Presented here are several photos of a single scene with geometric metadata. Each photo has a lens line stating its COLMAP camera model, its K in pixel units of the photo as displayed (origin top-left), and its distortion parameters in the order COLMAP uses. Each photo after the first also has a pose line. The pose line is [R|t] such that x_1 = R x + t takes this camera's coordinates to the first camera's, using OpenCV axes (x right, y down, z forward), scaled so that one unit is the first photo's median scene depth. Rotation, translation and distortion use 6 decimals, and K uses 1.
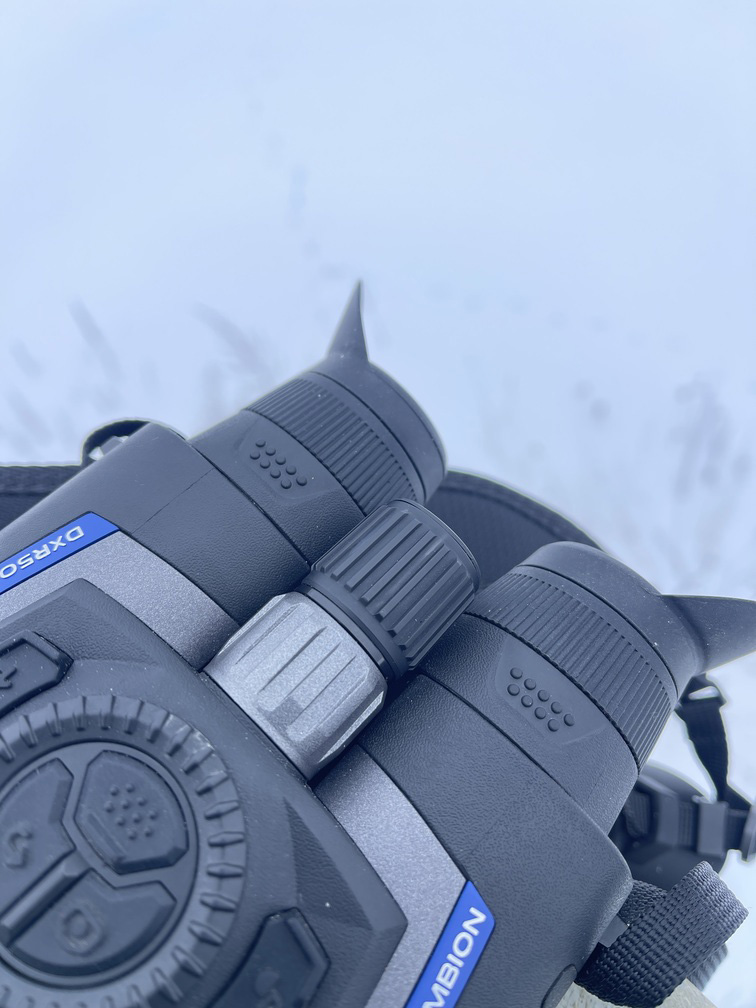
lens RADIAL K [[797.4, 0, 378.0], [0, 797.4, 504.0], [0, 0, 1]] dist [0.037298, -0.098101]
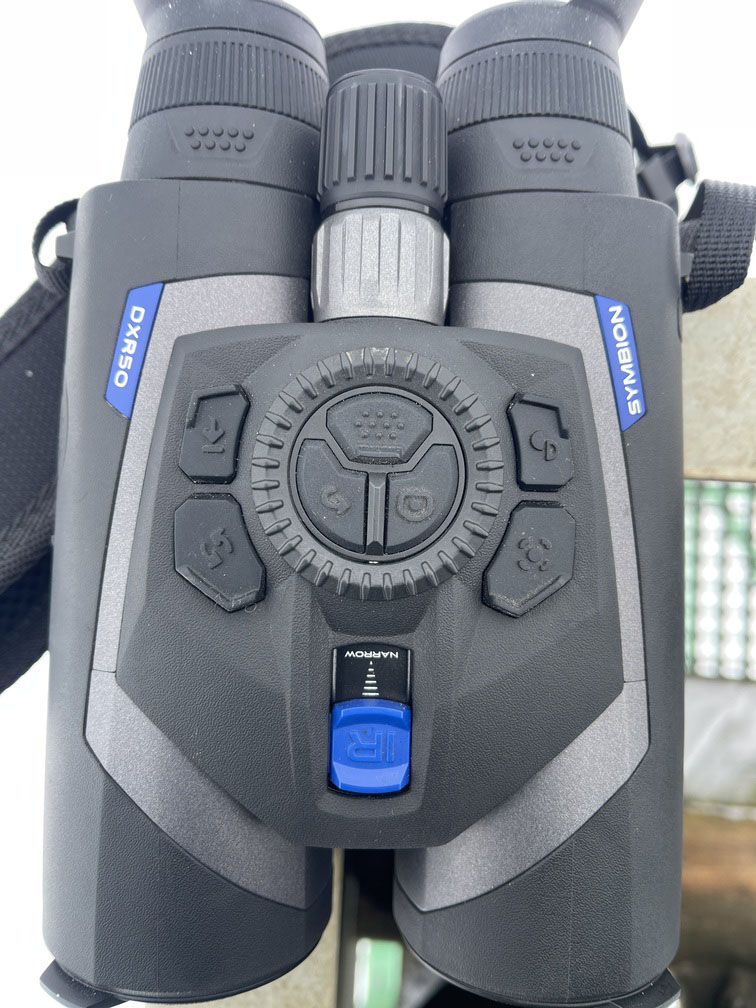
lens RADIAL K [[797.4, 0, 378.0], [0, 797.4, 504.0], [0, 0, 1]] dist [0.037298, -0.098101]
pose [[0.741367, -0.670950, -0.014191, -0.304964], [0.606672, 0.661003, 0.441616, -0.074333], [-0.286922, -0.336009, 0.897092, -0.141041]]
